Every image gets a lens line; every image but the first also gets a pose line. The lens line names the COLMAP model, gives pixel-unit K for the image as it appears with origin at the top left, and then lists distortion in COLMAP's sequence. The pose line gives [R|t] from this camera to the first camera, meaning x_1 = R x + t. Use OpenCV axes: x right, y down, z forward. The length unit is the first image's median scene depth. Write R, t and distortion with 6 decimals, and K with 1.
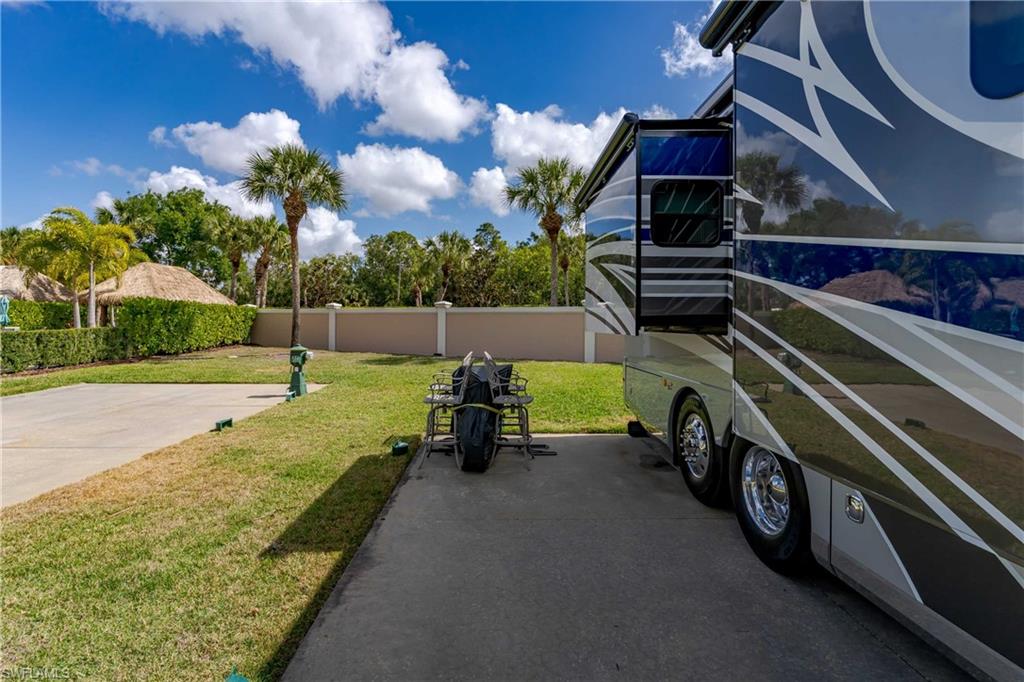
lens RADIAL K [[490.8, 0, 516.0], [0, 490.8, 326.8], [0, 0, 1]] dist [-0.000227, 0.000391]
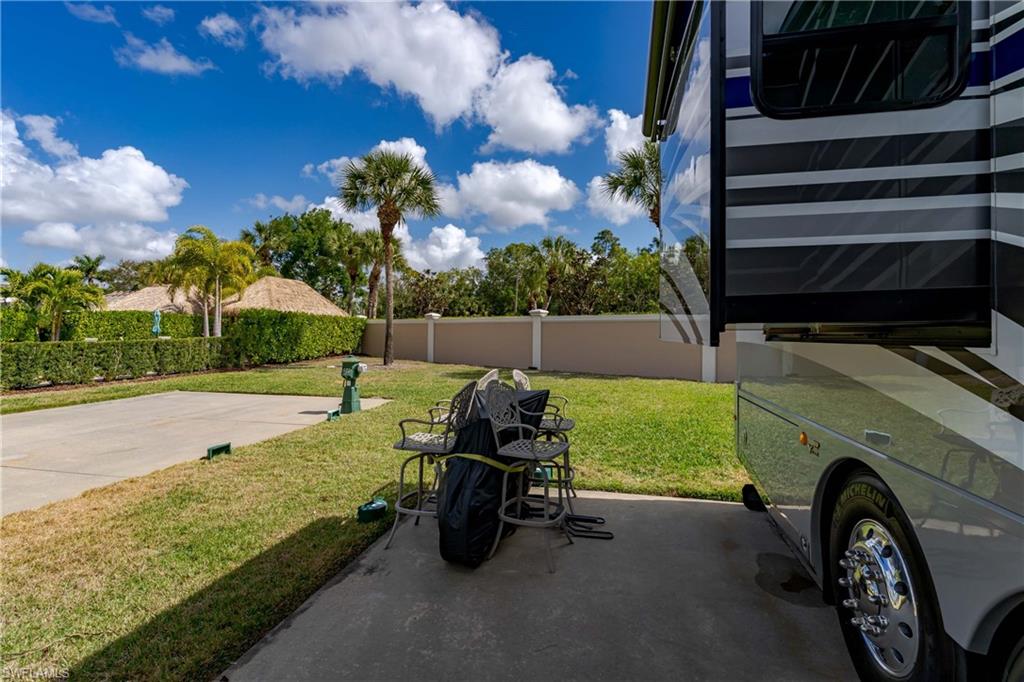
lens RADIAL K [[490.8, 0, 516.0], [0, 490.8, 326.8], [0, 0, 1]] dist [-0.000227, 0.000391]
pose [[0.968455, -0.002881, -0.249172, 0.036989], [-0.003243, 0.999703, -0.024162, 0.002468], [0.249168, 0.024208, 0.968158, 0.111978]]
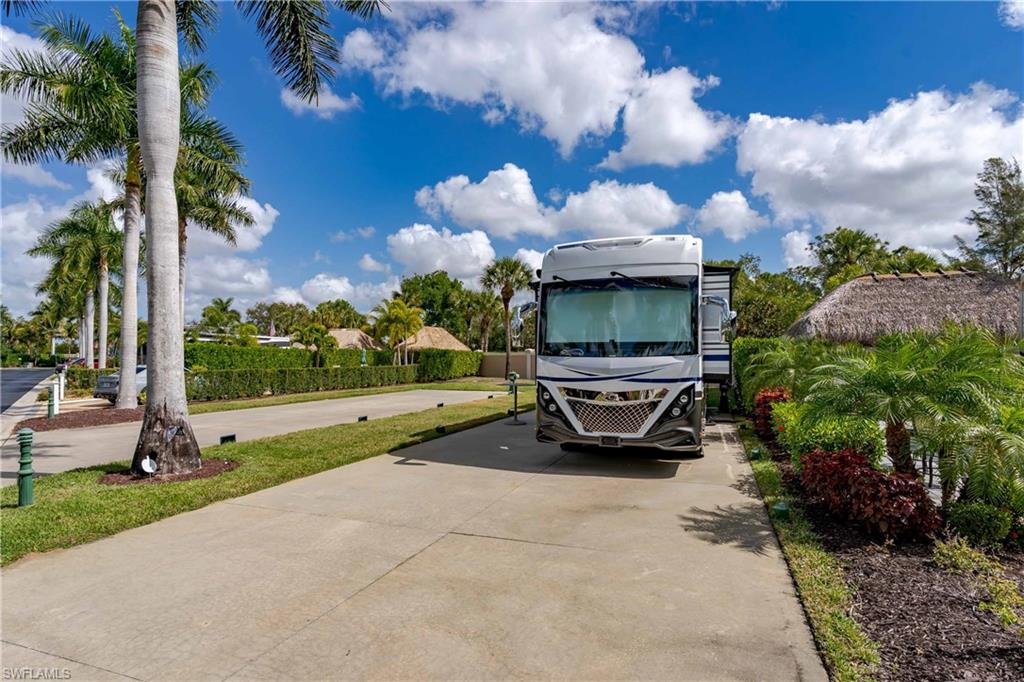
lens RADIAL K [[525.2, 0, 516.5], [0, 525.2, 366.2], [0, 0, 1]] dist [0.000562, 0.000237]
pose [[0.926131, -0.001303, -0.377200, 0.243838], [0.001011, 0.999999, -0.000973, 0.009195], [0.377201, 0.000520, 0.926131, -0.622006]]
